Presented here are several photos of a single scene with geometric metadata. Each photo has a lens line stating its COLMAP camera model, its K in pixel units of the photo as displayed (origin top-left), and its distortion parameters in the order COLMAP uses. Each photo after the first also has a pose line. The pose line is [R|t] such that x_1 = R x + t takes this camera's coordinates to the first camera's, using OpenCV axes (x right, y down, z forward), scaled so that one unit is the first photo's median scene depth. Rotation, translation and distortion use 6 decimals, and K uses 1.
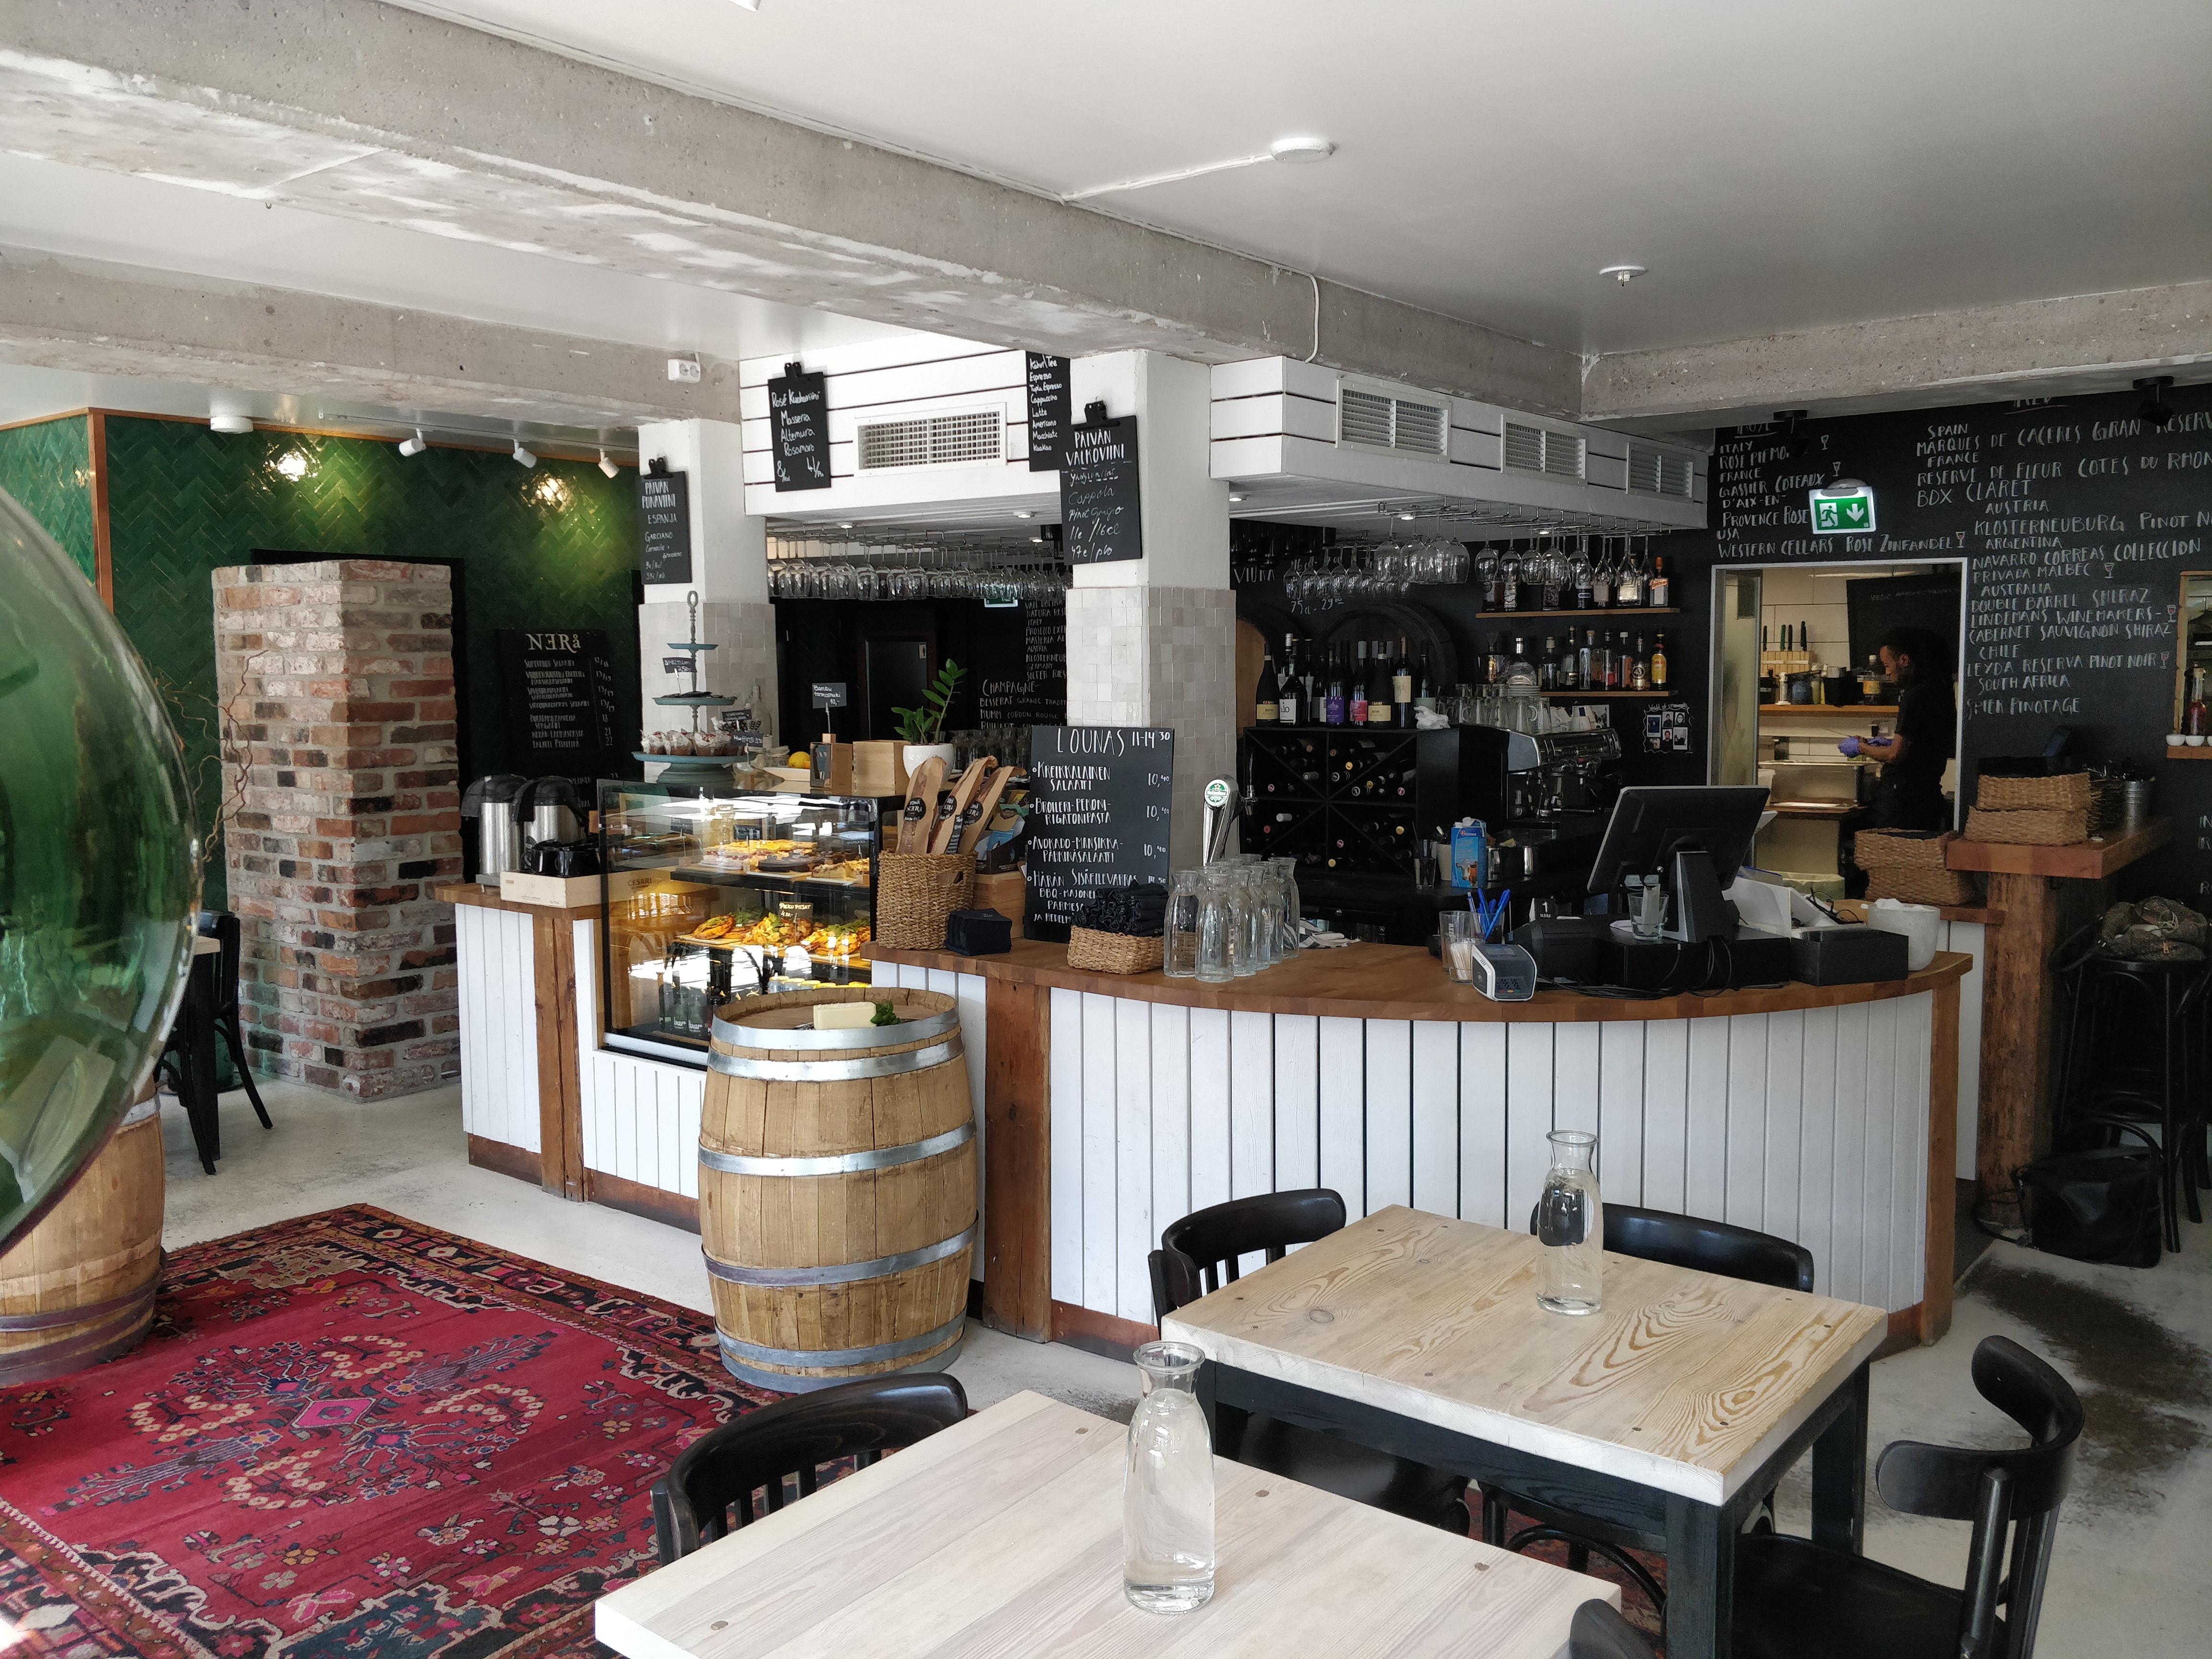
lens RADIAL K [[1809.7, 0, 1106.0], [0, 1809.7, 829.5], [0, 0, 1]] dist [-0.011043, -0.004598]
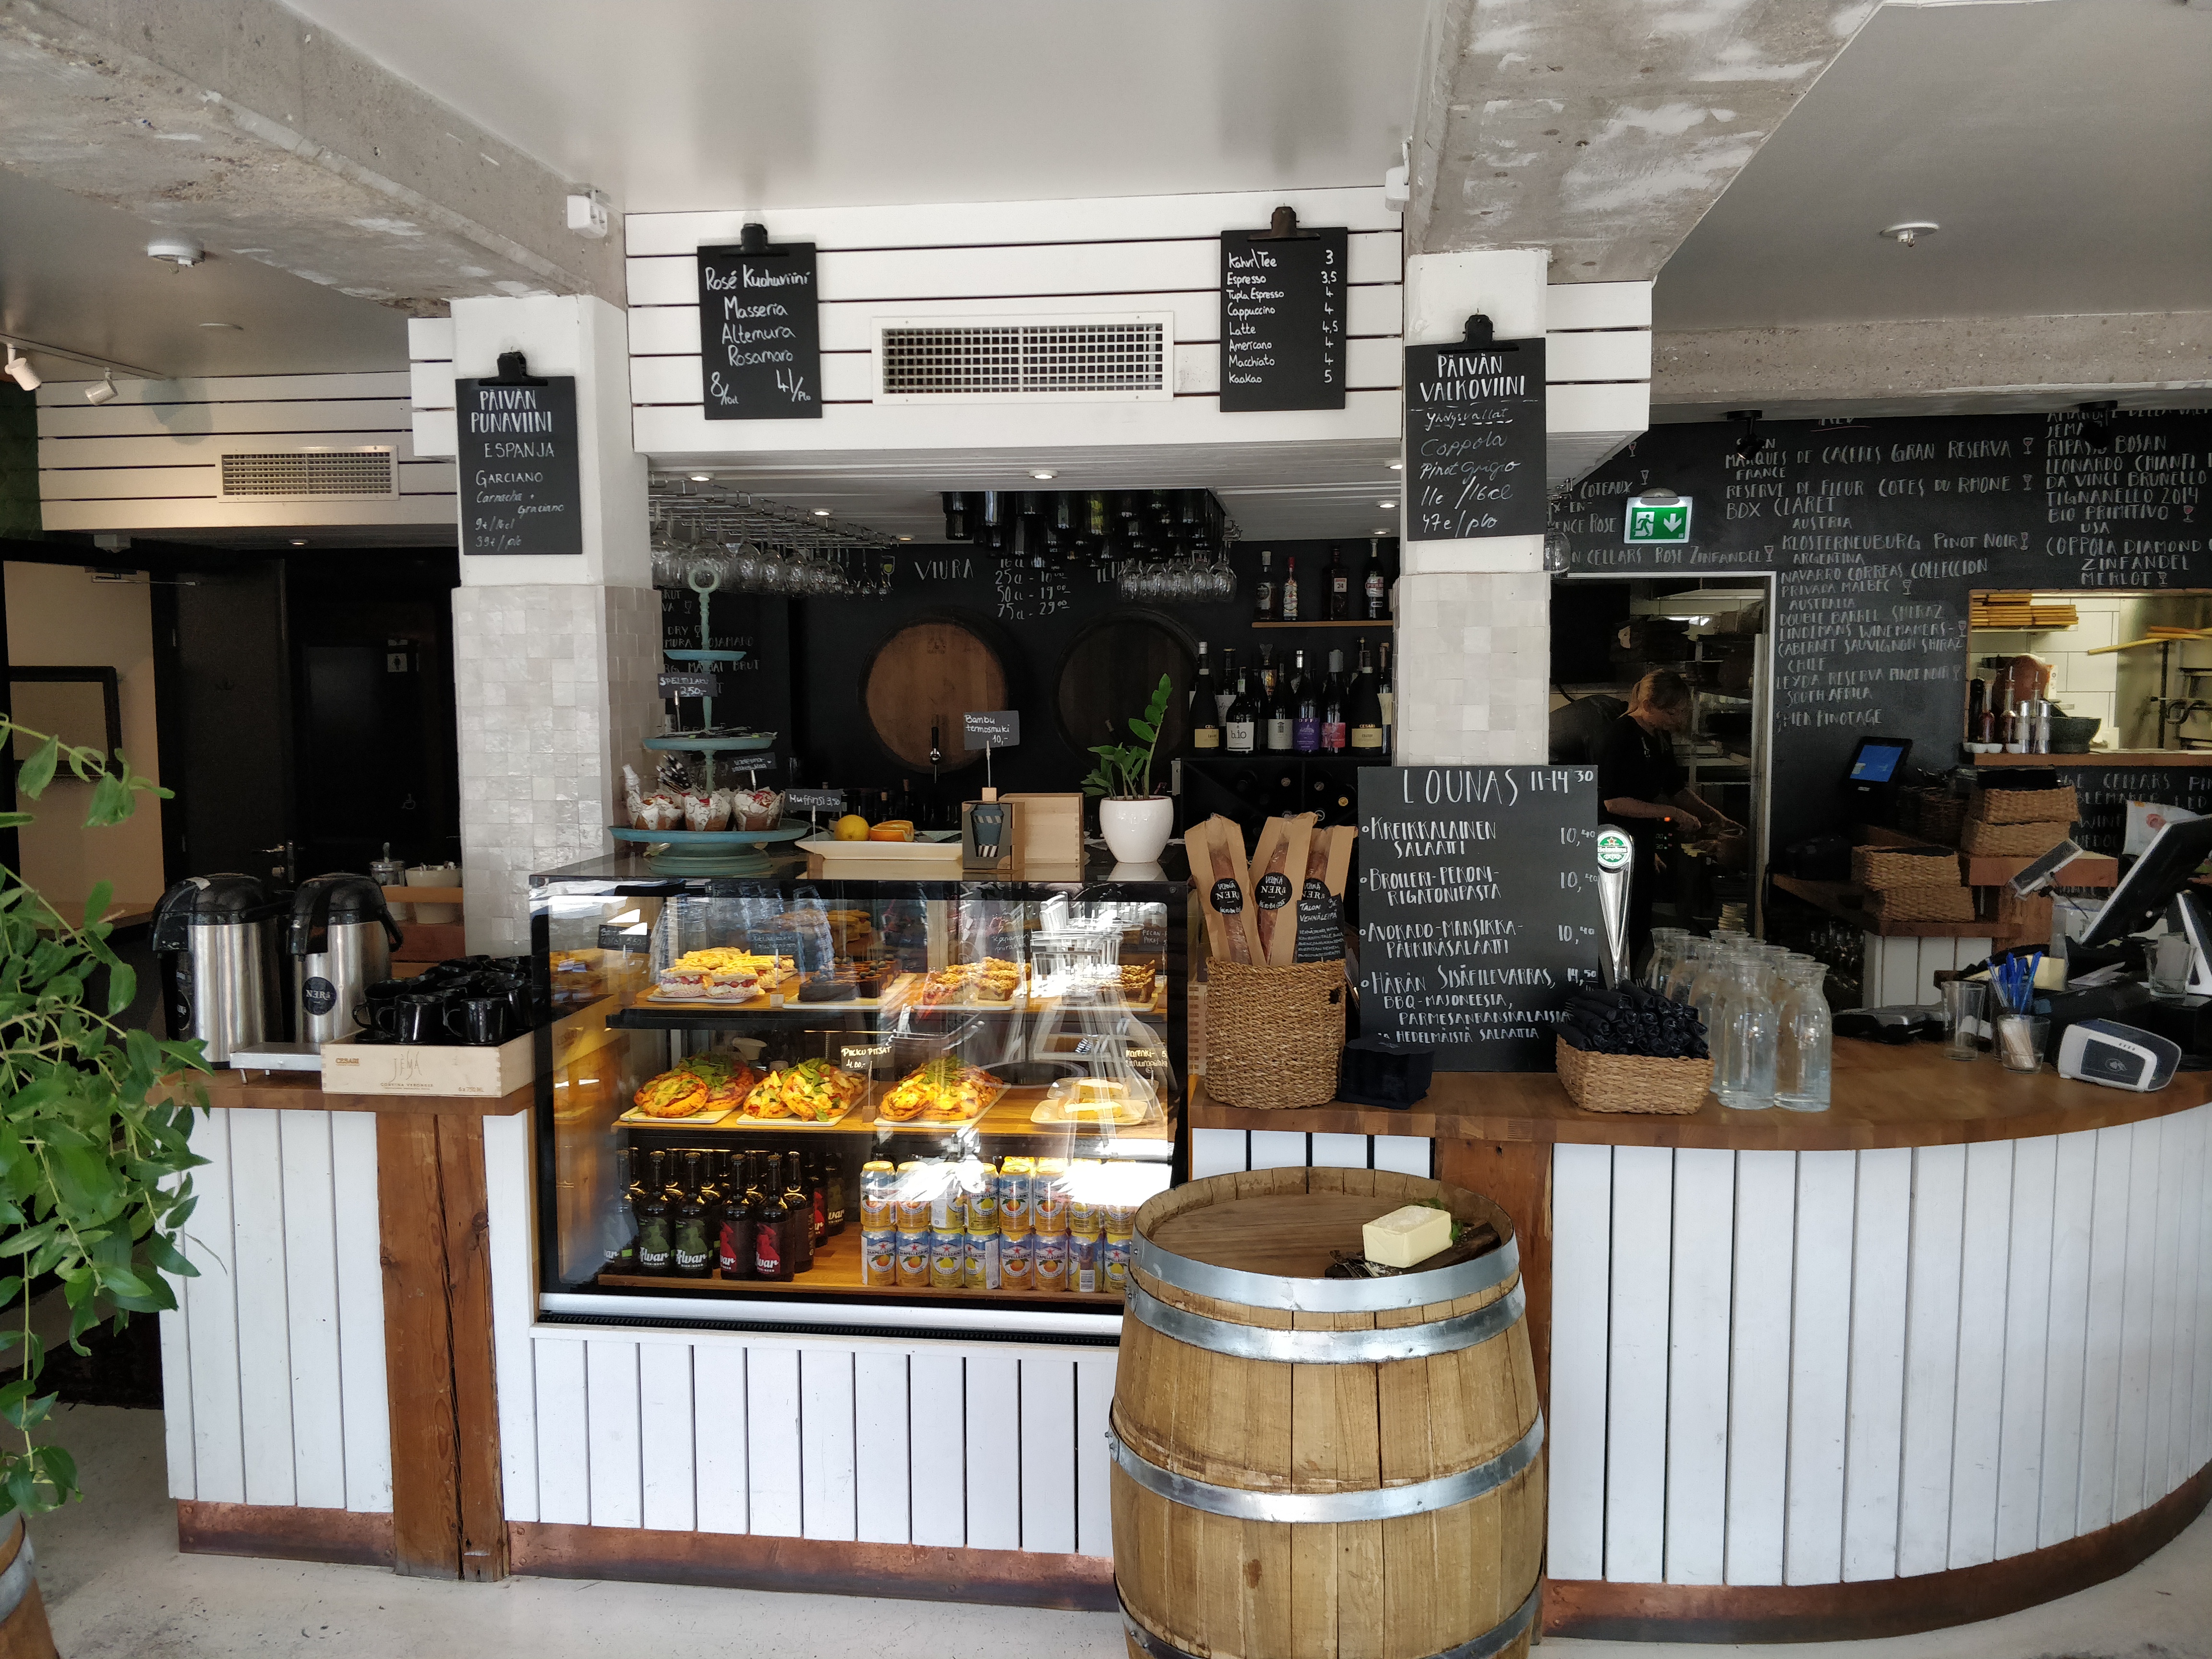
lens RADIAL K [[1807.9, 0, 1107.8], [0, 1807.9, 804.2], [0, 0, 1]] dist [-0.014203, -0.012457]
pose [[0.853677, -0.039144, 0.519329, -0.406855], [0.051244, 0.998646, -0.008964, -0.034480], [-0.518275, 0.034265, 0.854527, 0.373604]]
